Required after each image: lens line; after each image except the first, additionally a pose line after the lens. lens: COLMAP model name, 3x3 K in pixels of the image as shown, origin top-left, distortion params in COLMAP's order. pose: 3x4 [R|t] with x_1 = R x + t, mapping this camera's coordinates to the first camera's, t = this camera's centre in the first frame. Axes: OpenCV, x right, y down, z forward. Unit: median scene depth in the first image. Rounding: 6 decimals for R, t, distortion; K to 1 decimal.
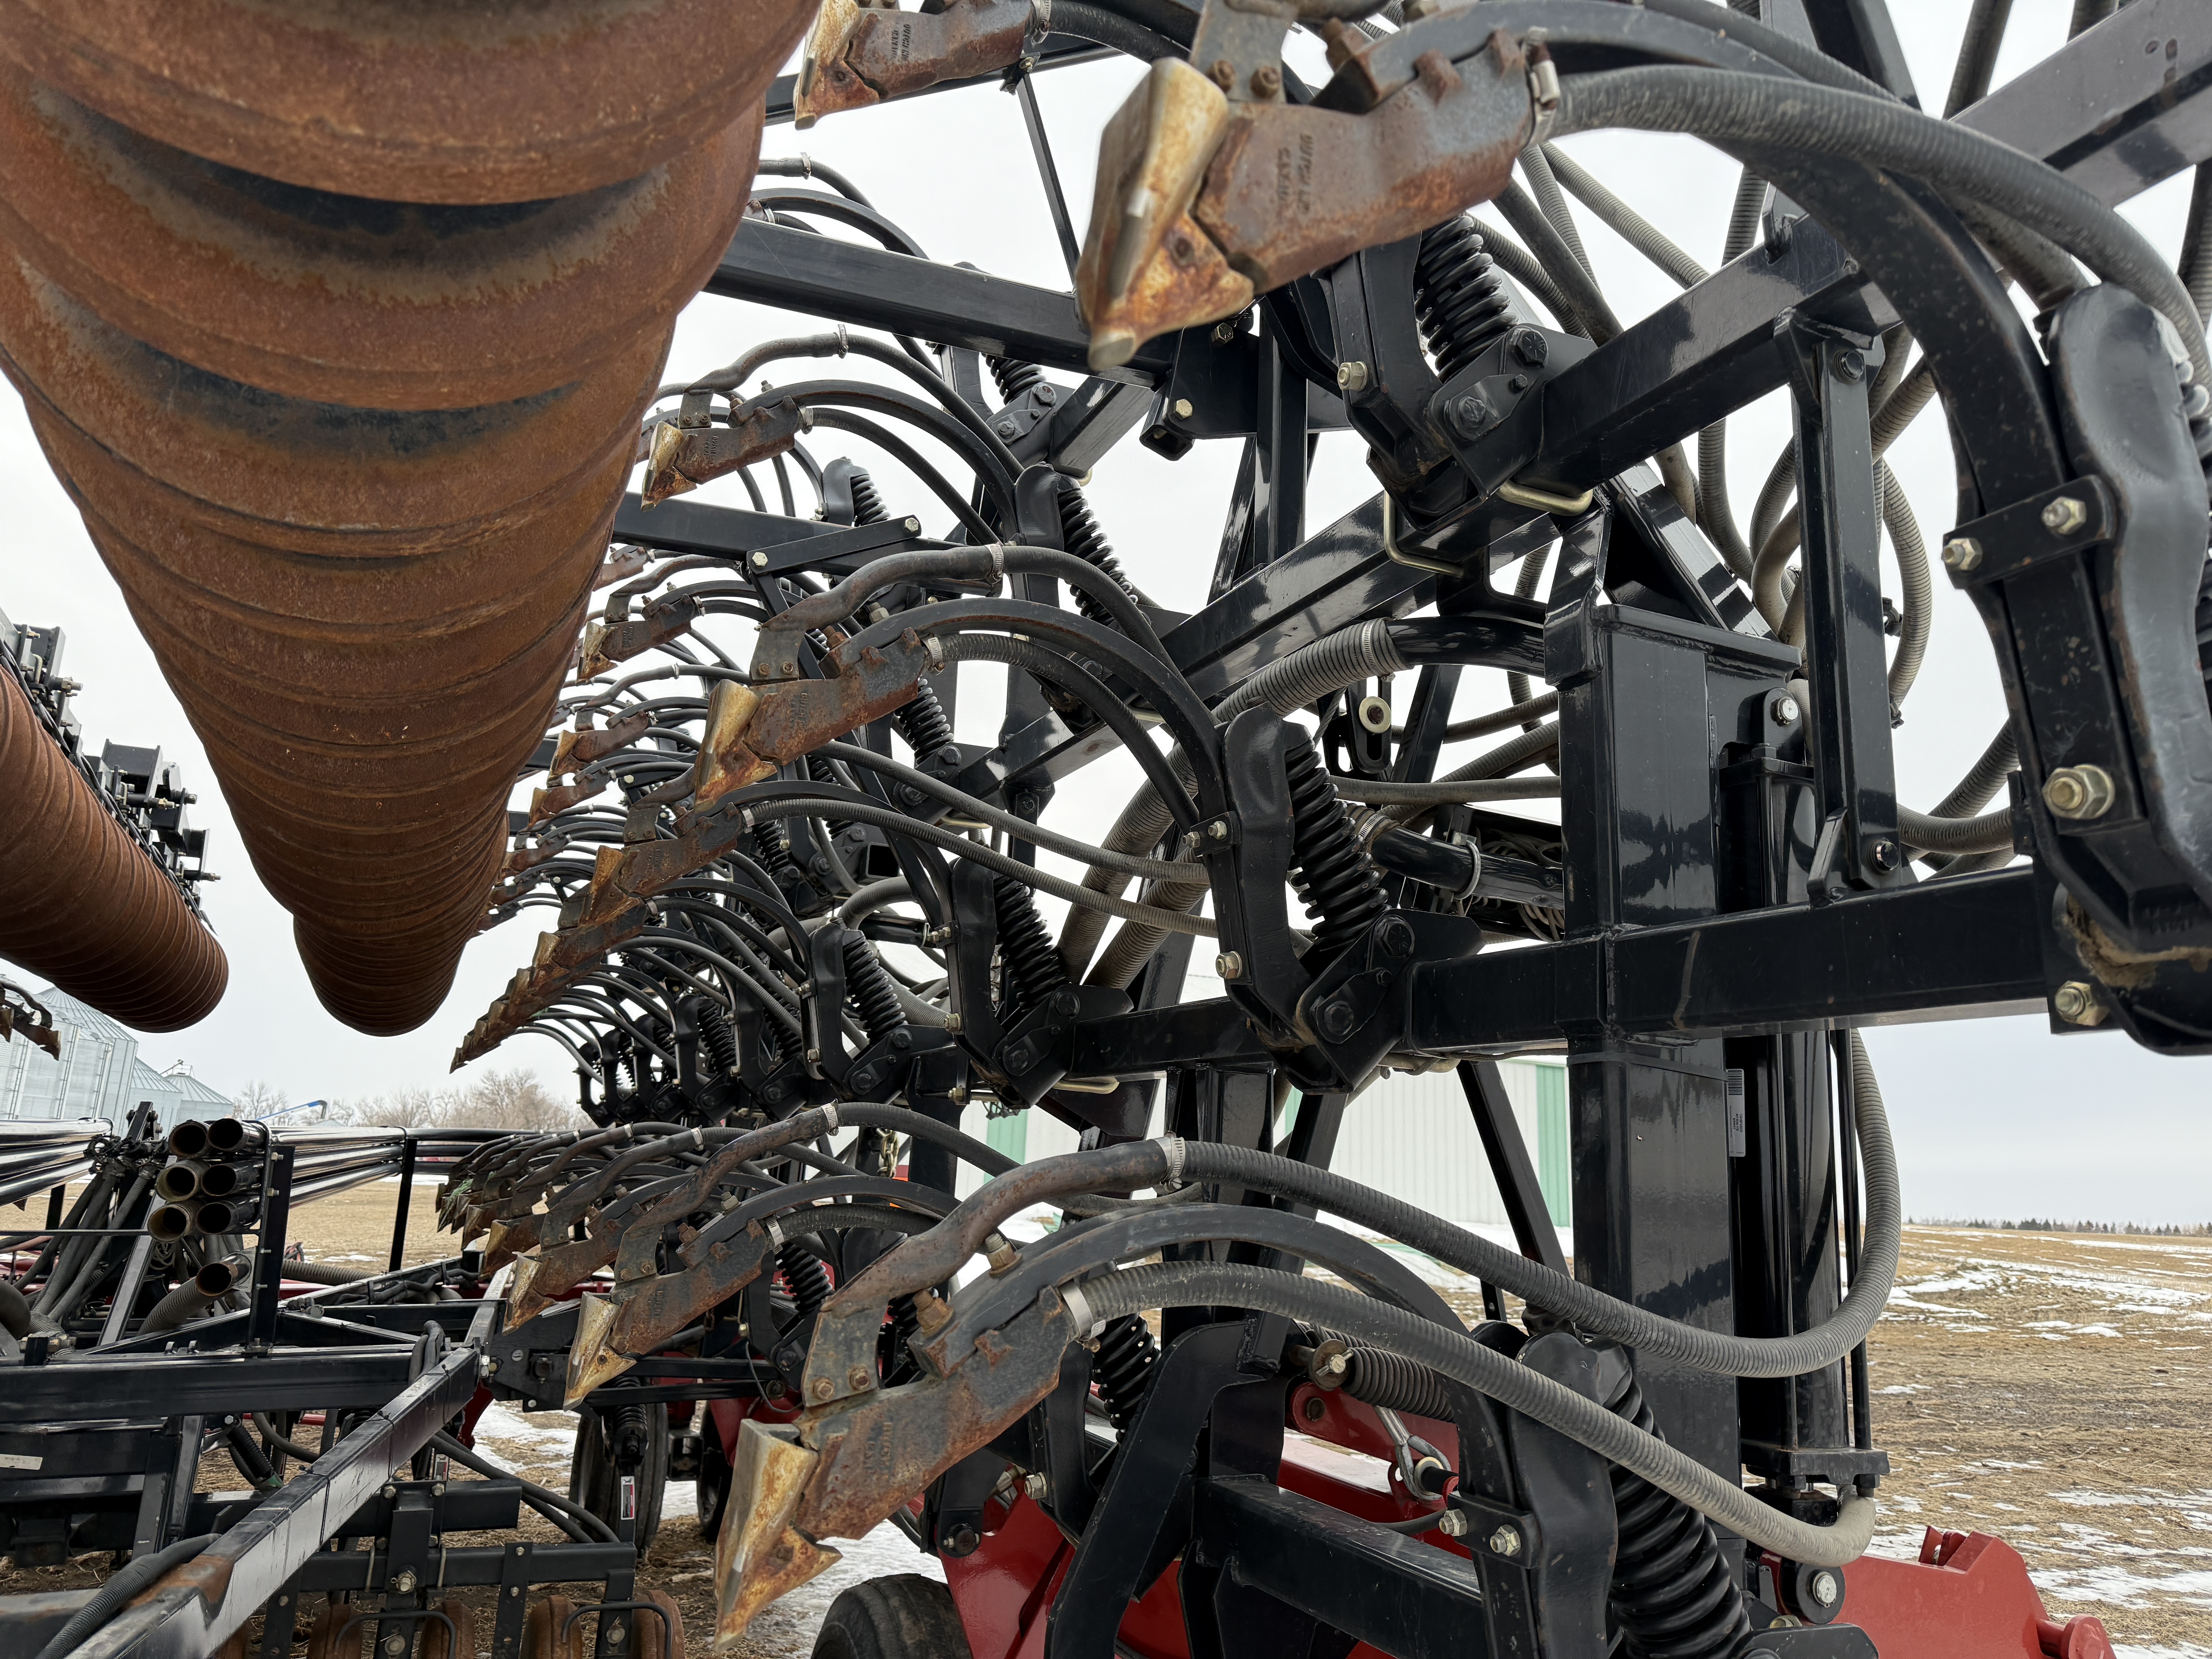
lens RADIAL K [[1543.8, 0, 1101.8], [0, 1543.8, 836.7], [0, 0, 1]] dist [0.088077, -0.130199]
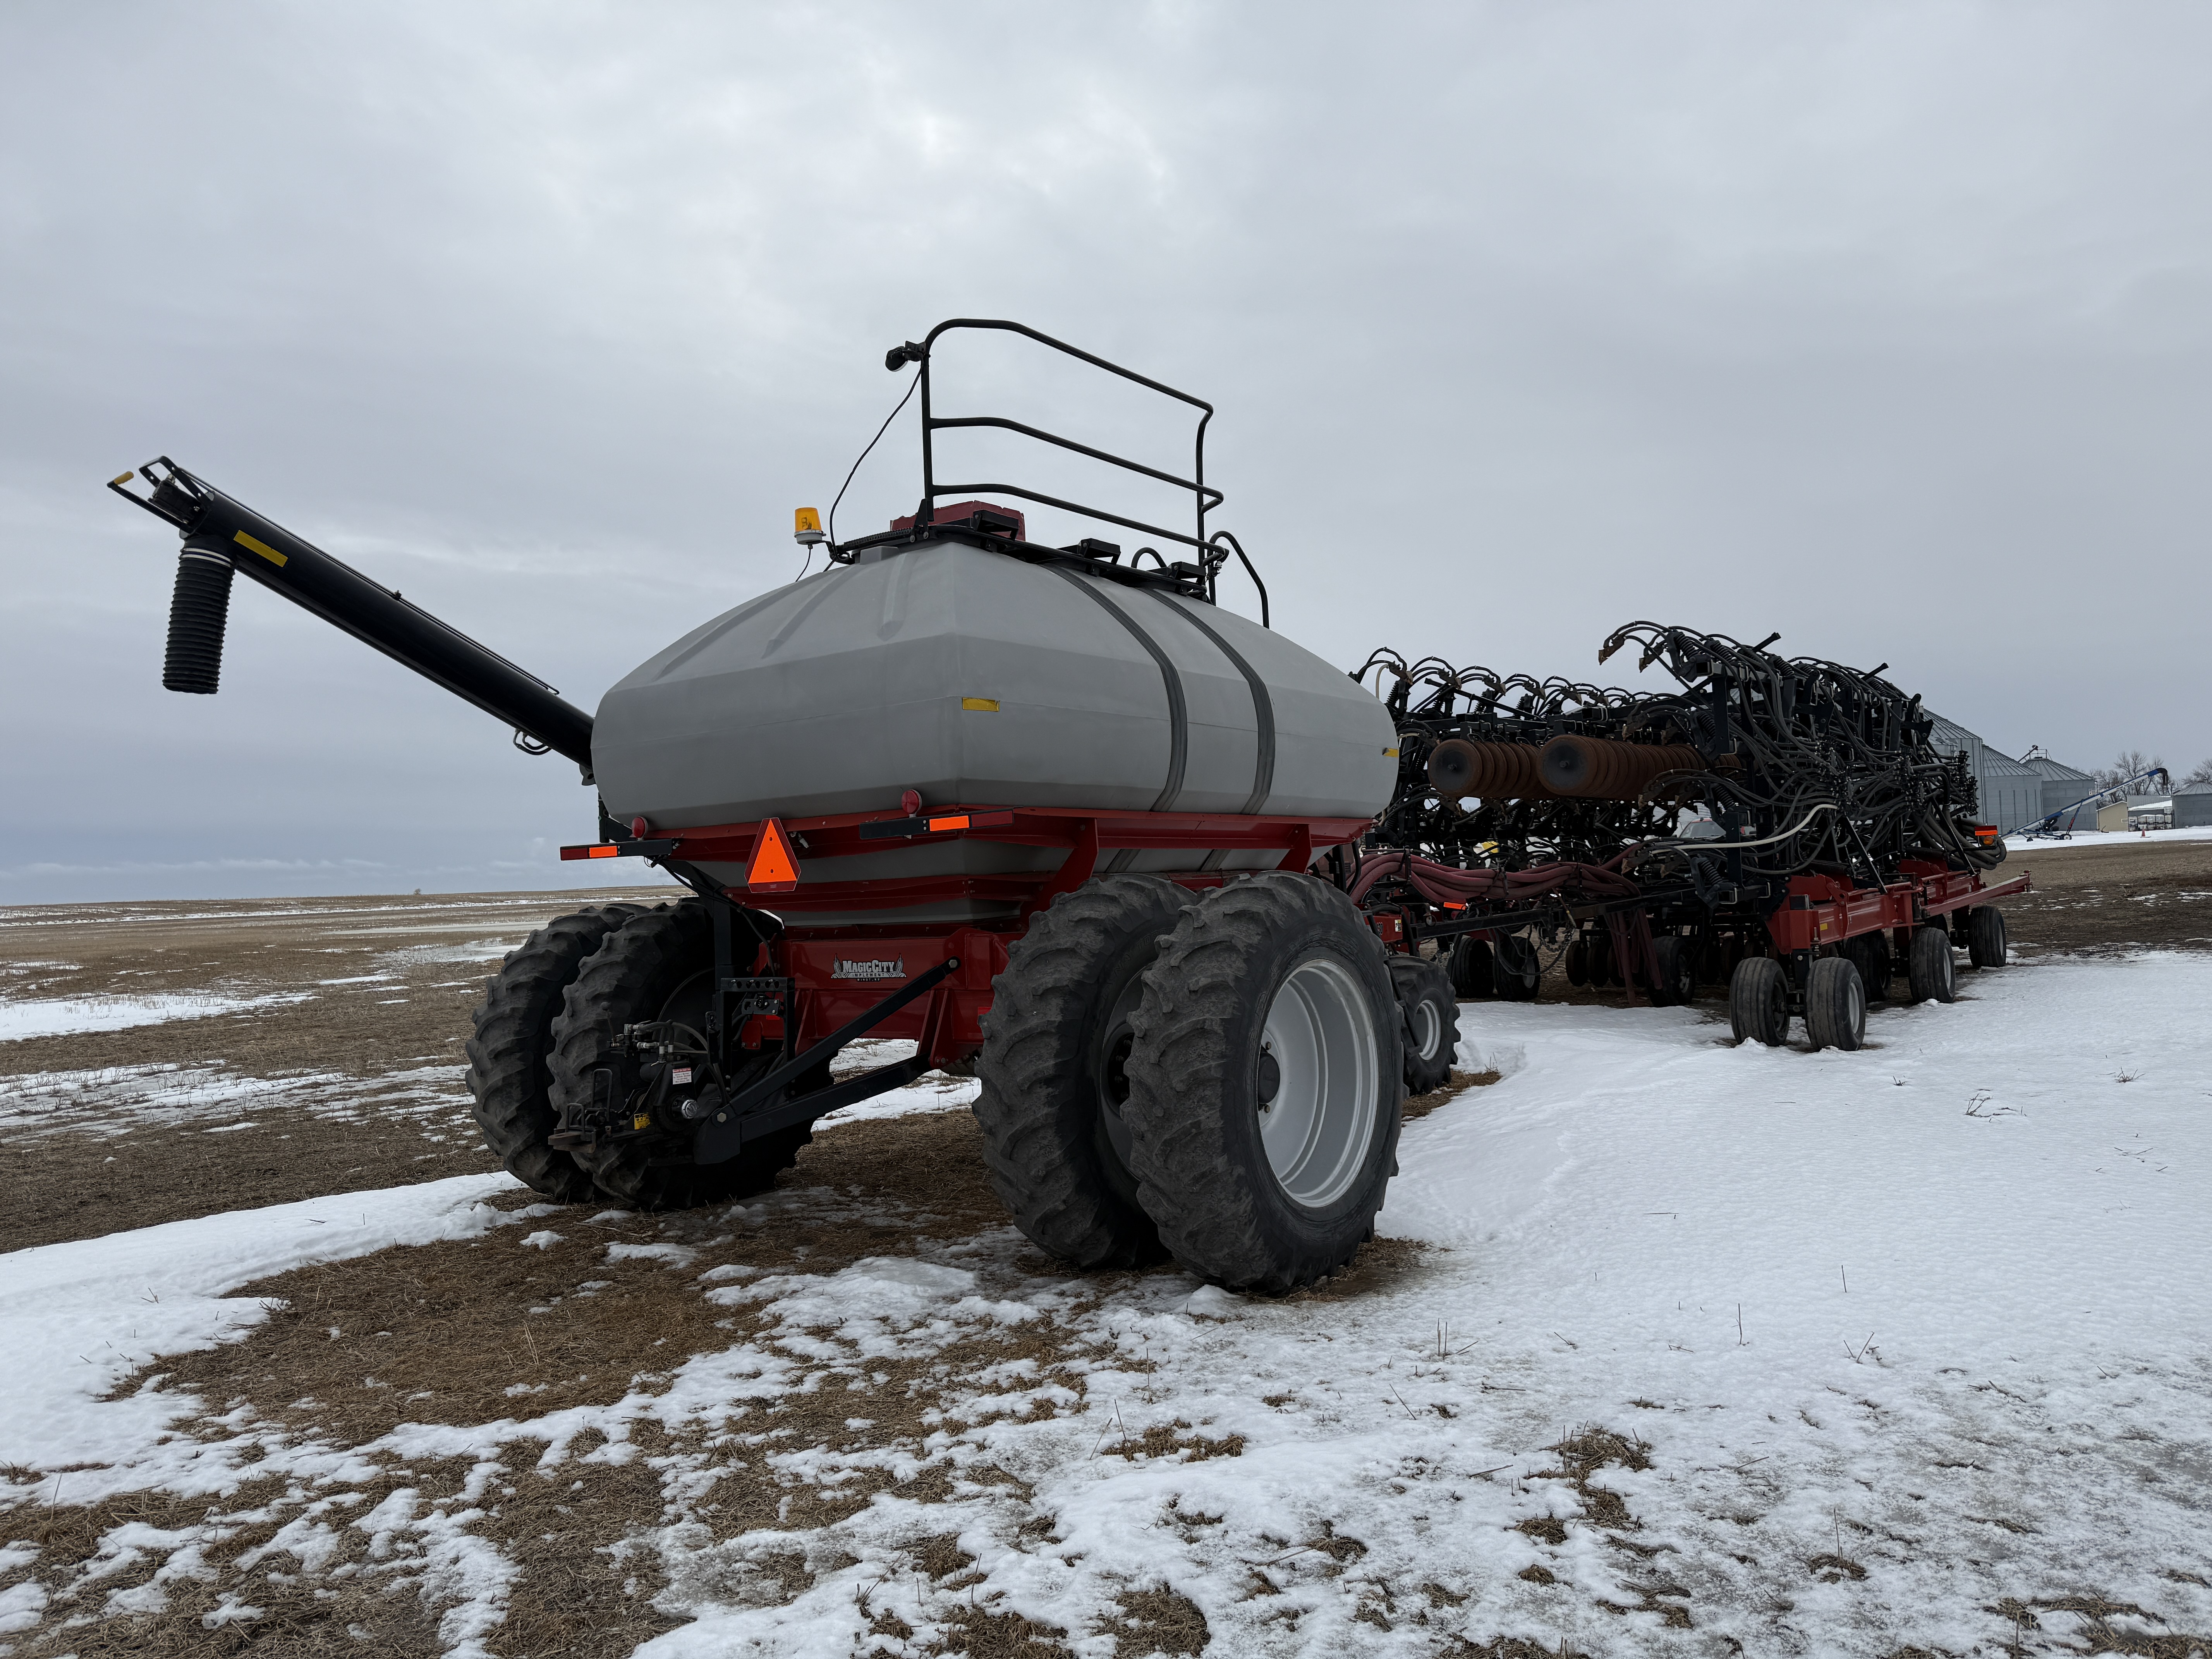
lens RADIAL K [[1543.2, 0, 1092.8], [0, 1543.2, 833.7], [0, 0, 1]] dist [0.094352, -0.121462]
pose [[0.453924, -0.088044, -0.886680, 6.335259], [0.263375, 0.963900, 0.039120, -1.142941], [0.851227, -0.251287, 0.460726, -6.241252]]
